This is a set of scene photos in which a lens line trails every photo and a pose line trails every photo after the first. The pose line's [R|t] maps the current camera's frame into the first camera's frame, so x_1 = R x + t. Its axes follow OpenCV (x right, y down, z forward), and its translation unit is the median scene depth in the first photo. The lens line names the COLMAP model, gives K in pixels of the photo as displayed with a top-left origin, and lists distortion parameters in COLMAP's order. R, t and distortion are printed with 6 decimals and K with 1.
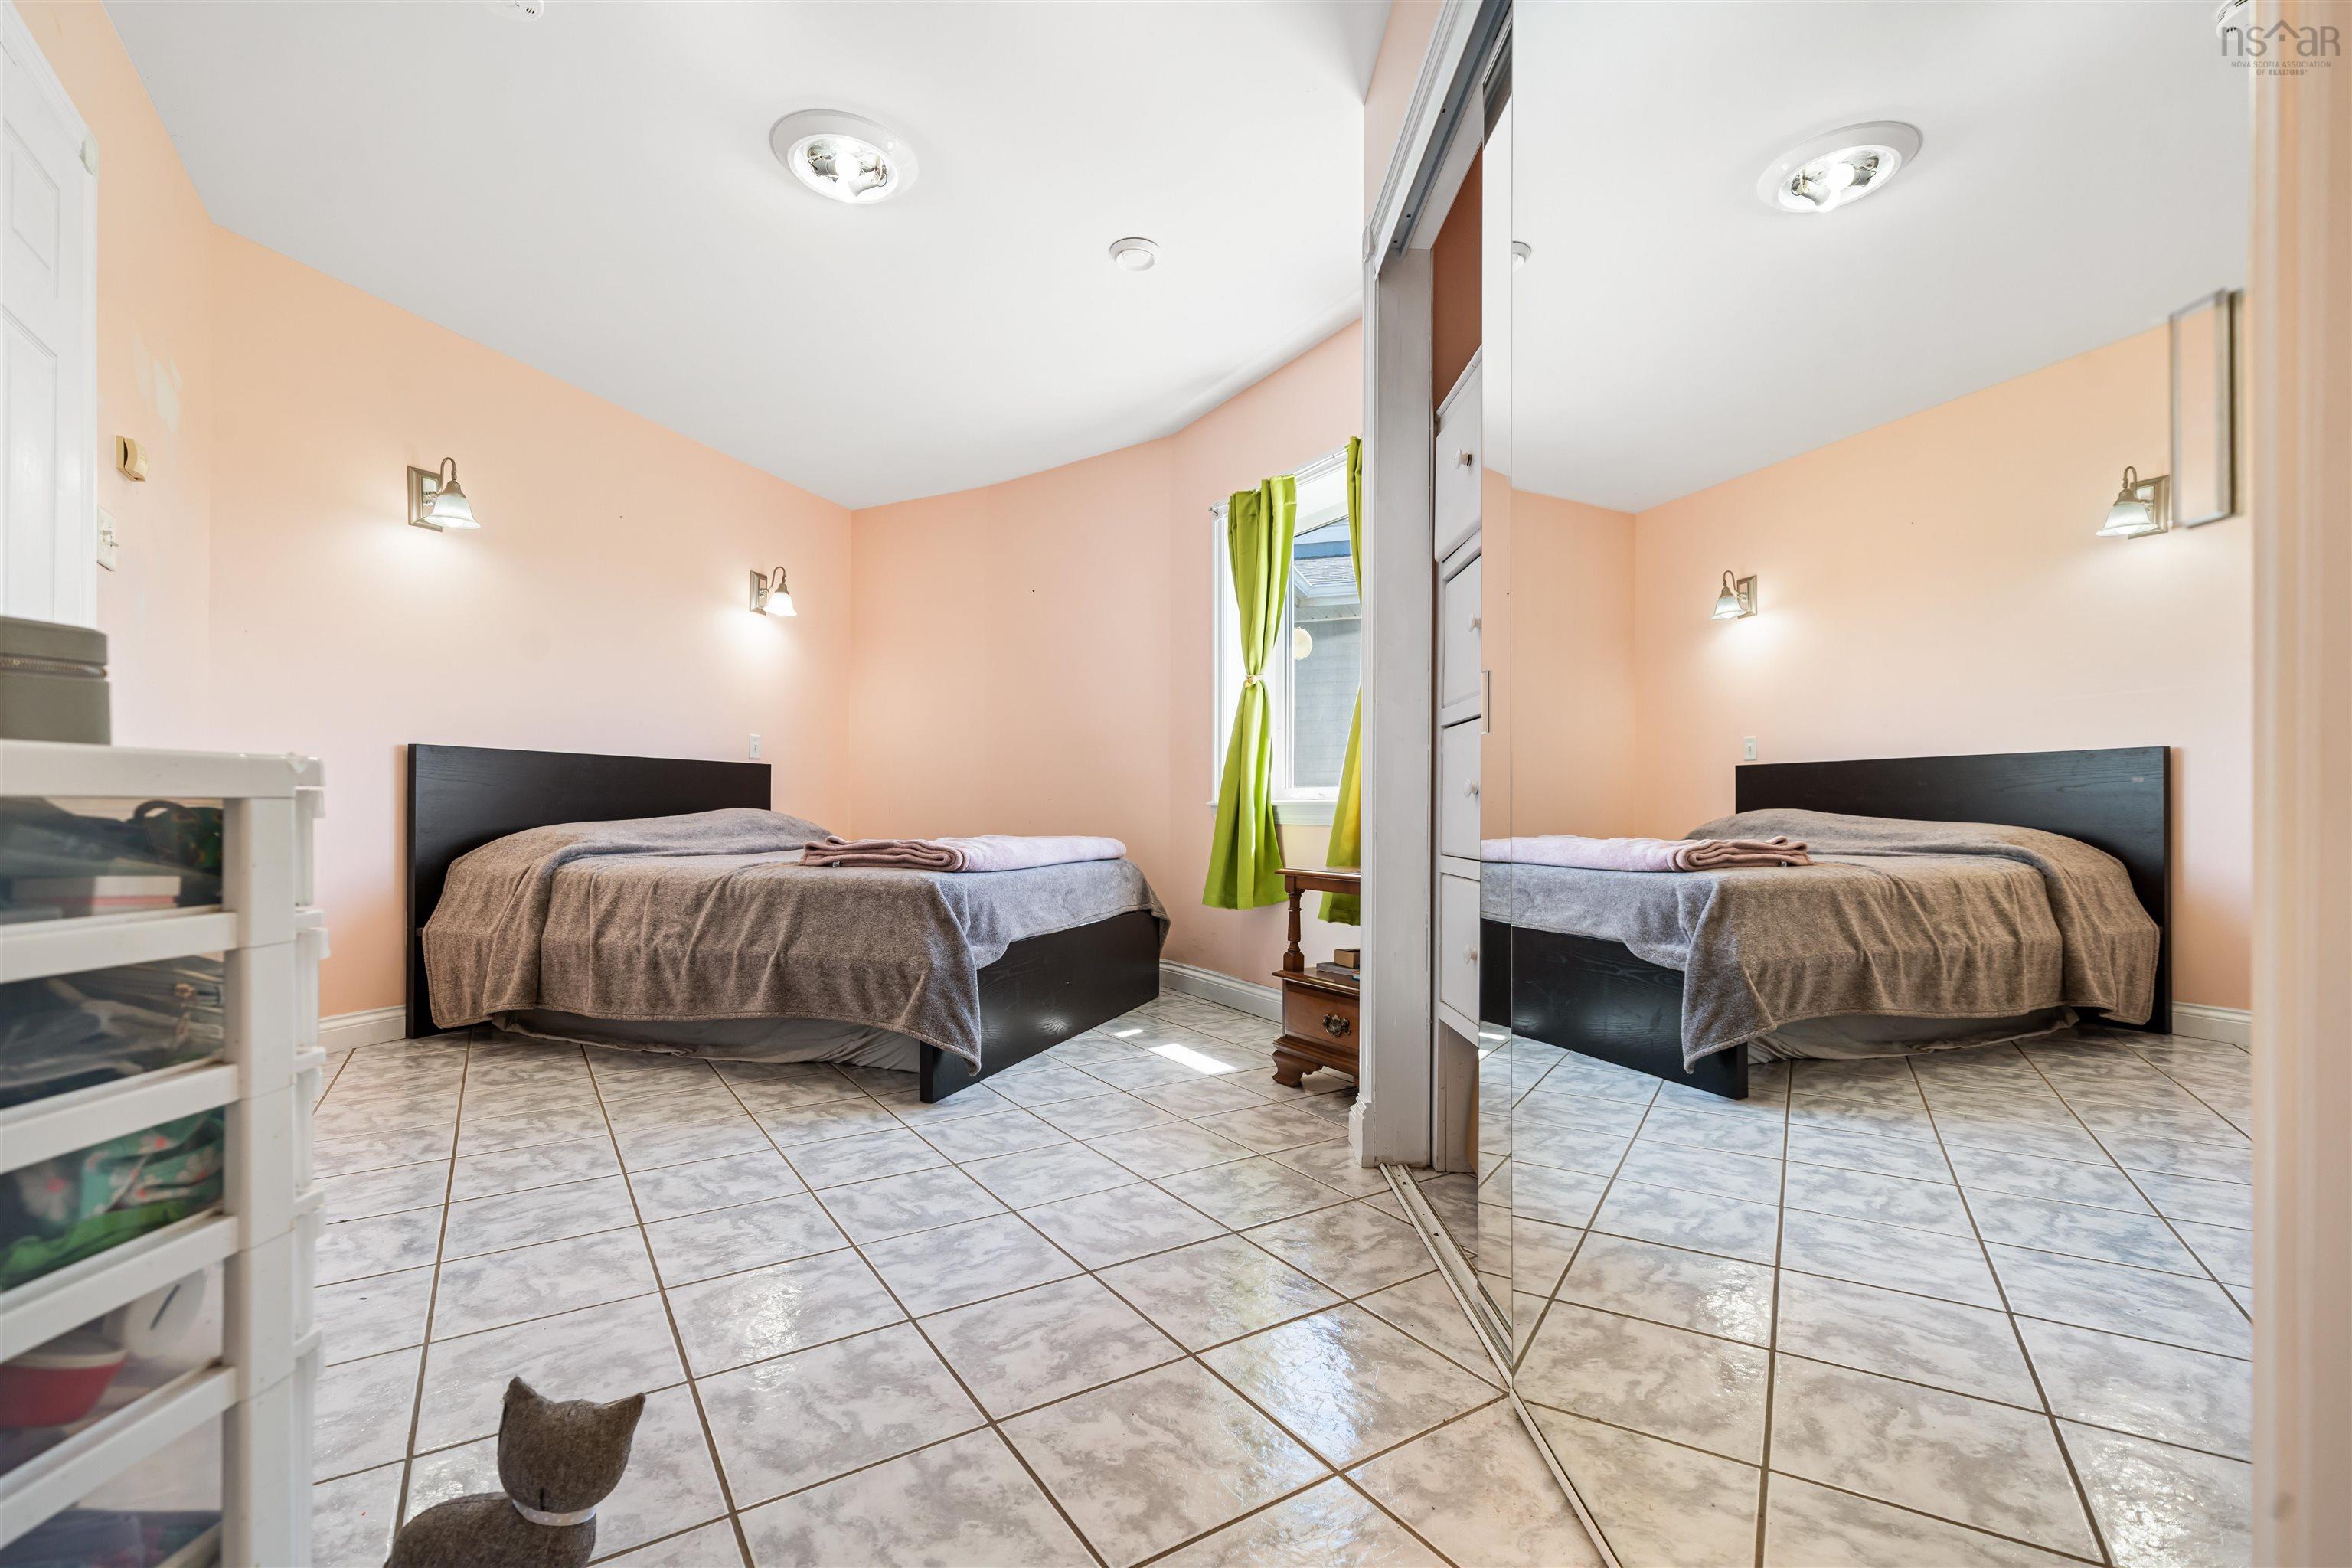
lens RADIAL K [[1006.3, 0, 1154.7], [0, 1006.3, 804.7], [0, 0, 1]] dist [-0.005066, 0.000478]
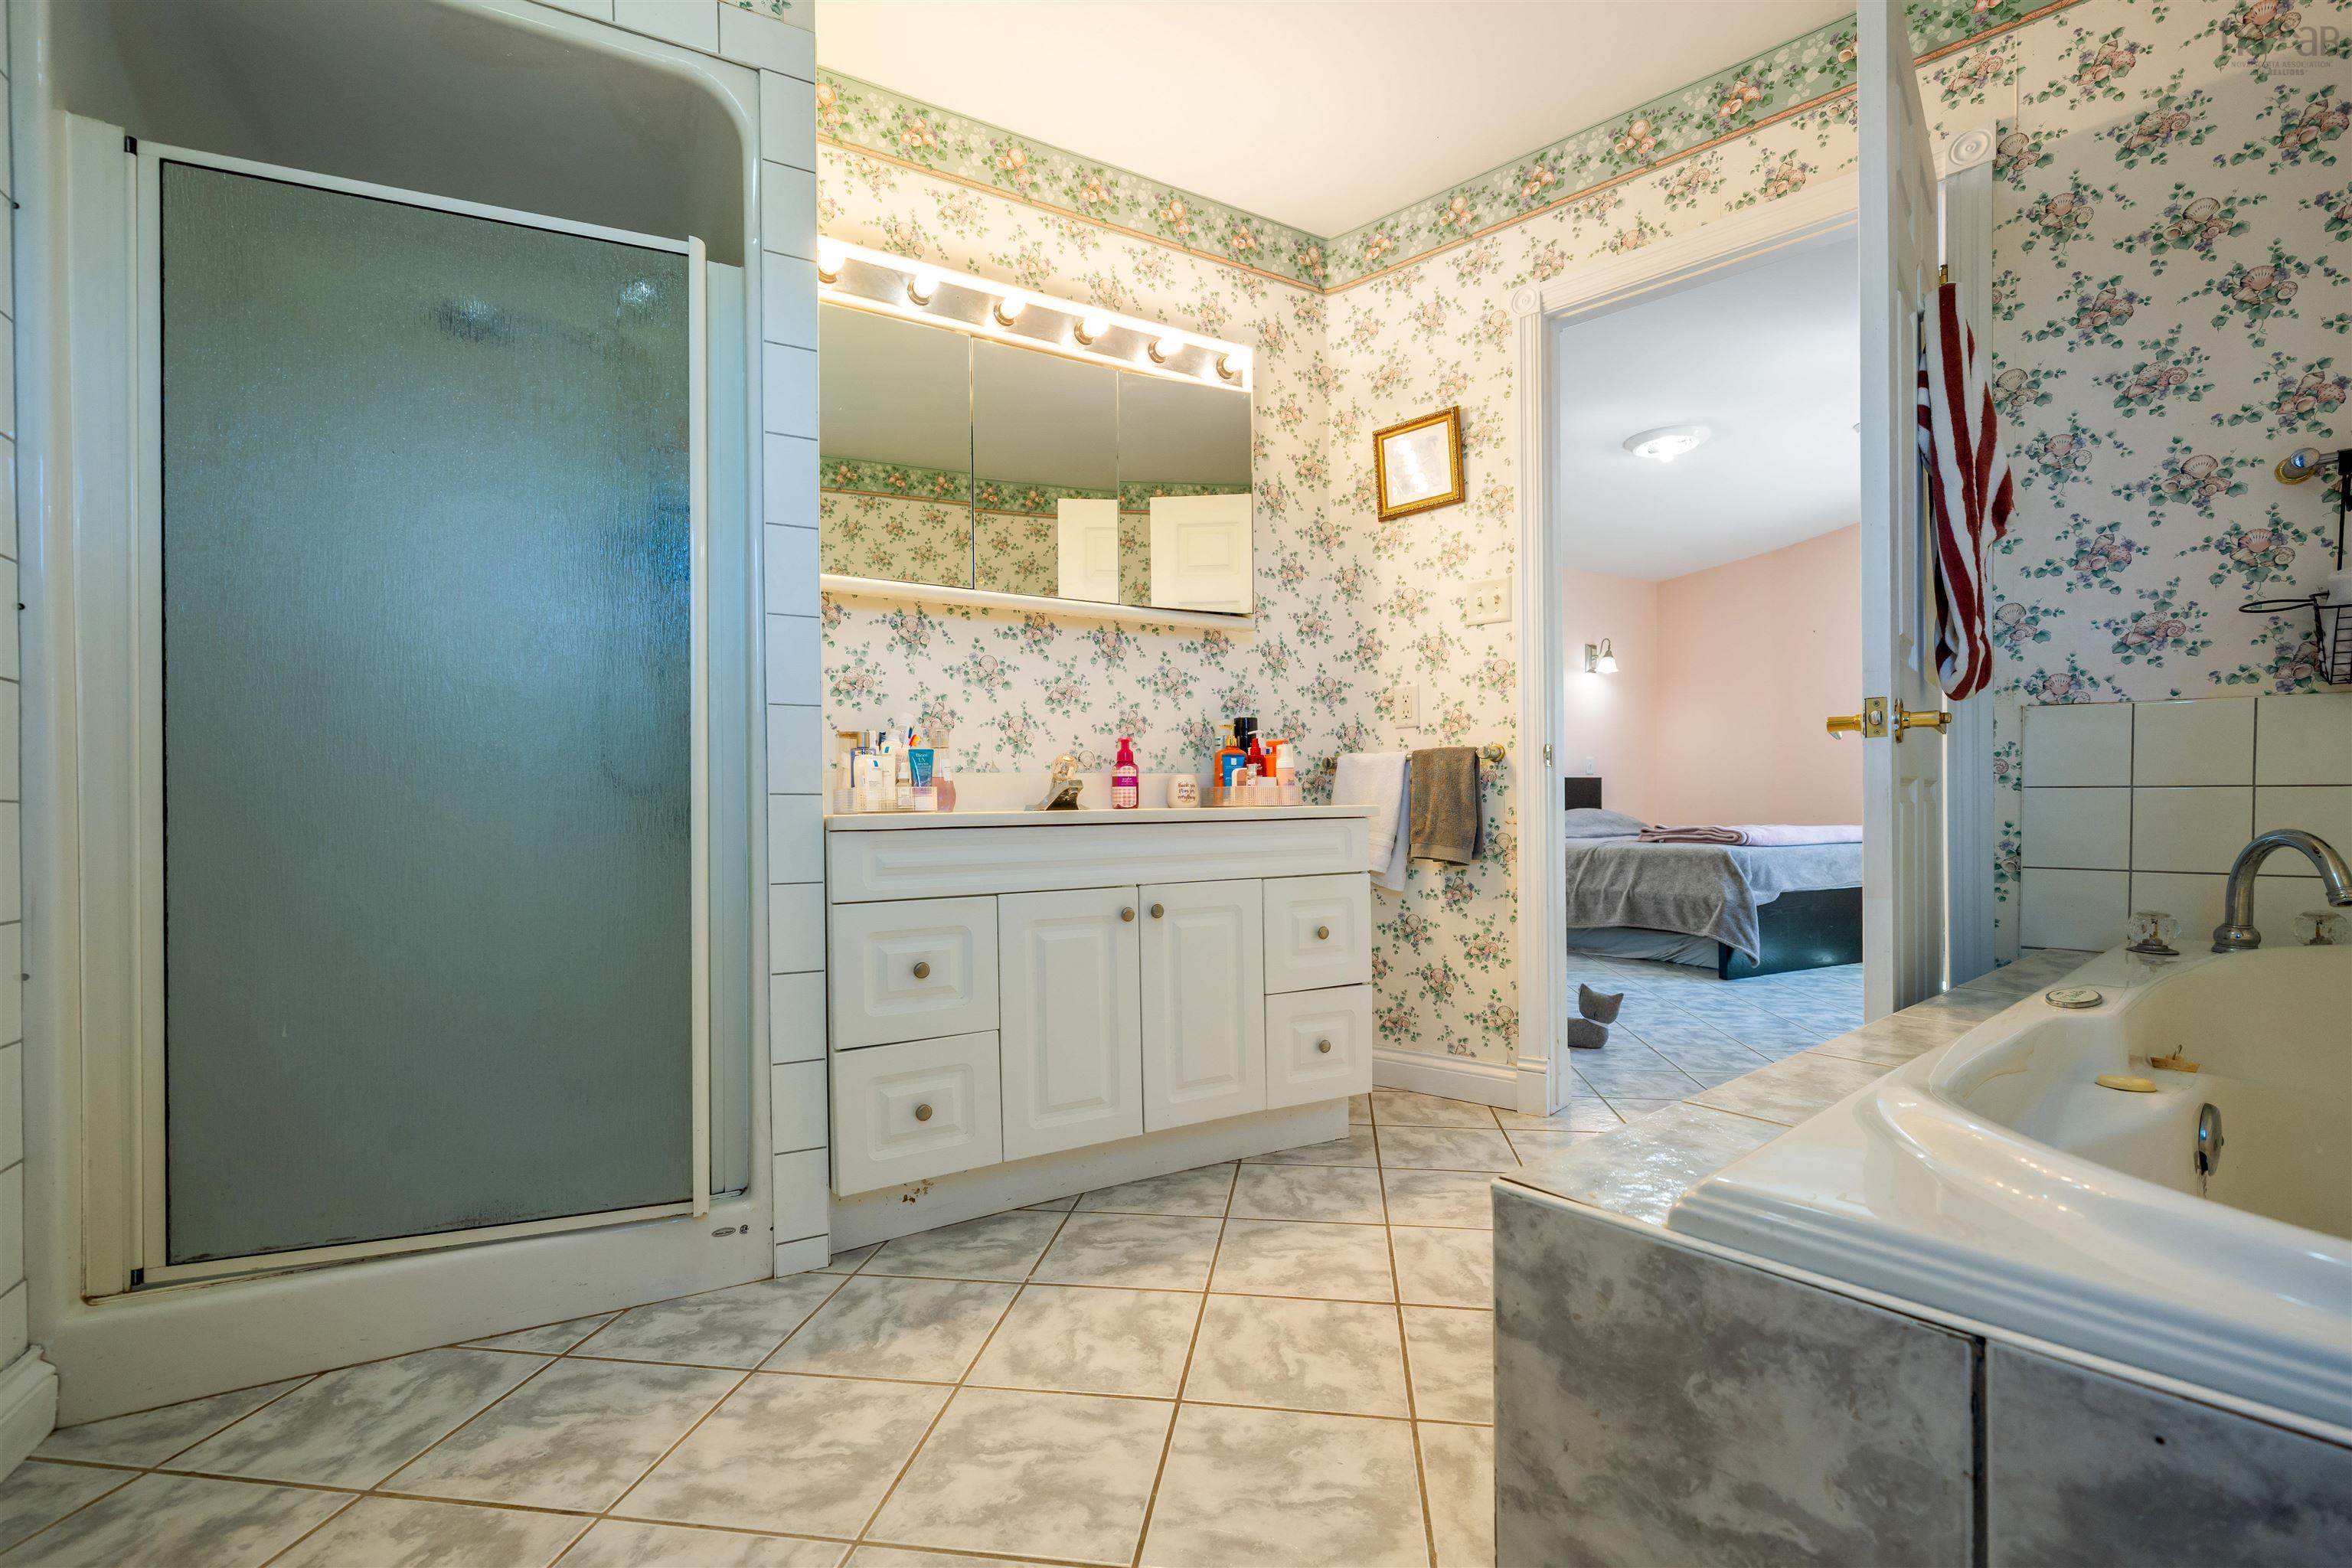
lens RADIAL K [[1006.3, 0, 1192.9], [0, 1006.3, 819.2], [0, 0, 1]] dist [-0.005066, 0.000478]
pose [[0.759309, -0.008749, -0.650672, 0.181855], [0.017169, 0.999831, 0.006593, -0.000135], [0.650504, -0.016177, 0.759331, -0.790870]]
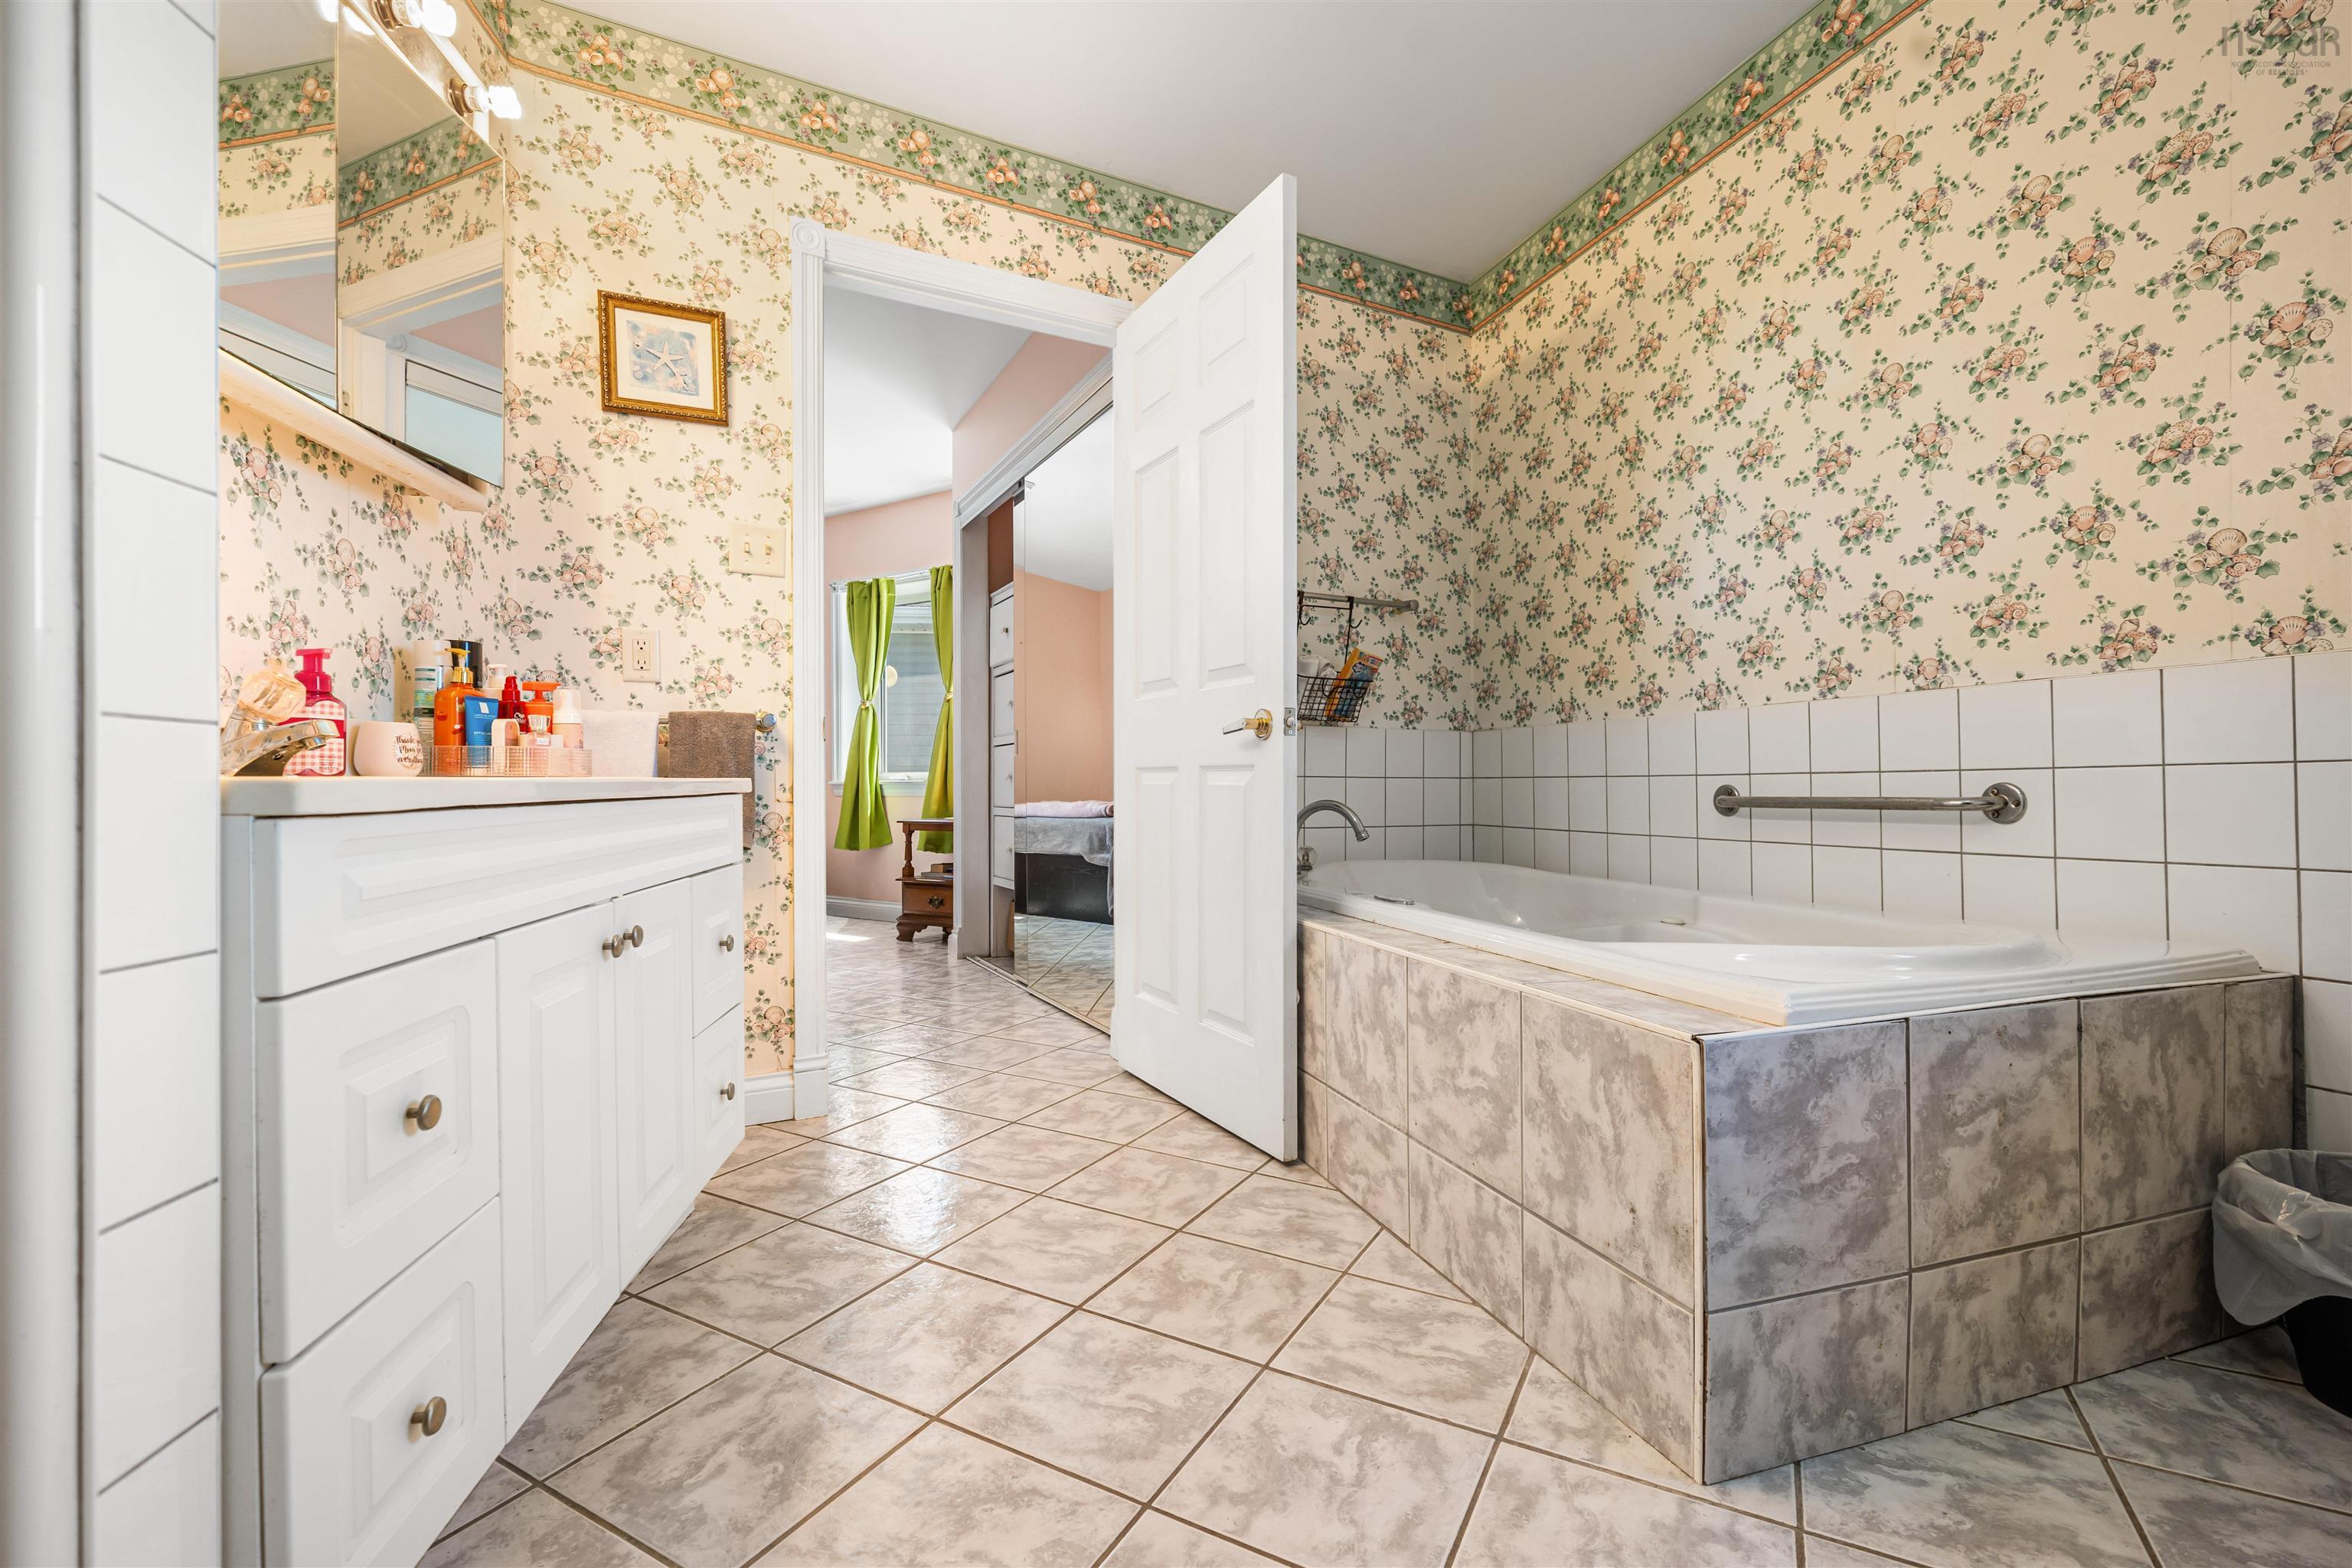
lens RADIAL K [[1006.3, 0, 1162.2], [0, 1006.3, 788.0], [0, 0, 1]] dist [-0.005066, 0.000478]
pose [[0.888192, -0.007145, 0.459416, -0.279672], [0.005165, 0.999971, 0.005566, 0.000368], [-0.459443, -0.002571, 0.888204, -0.783503]]
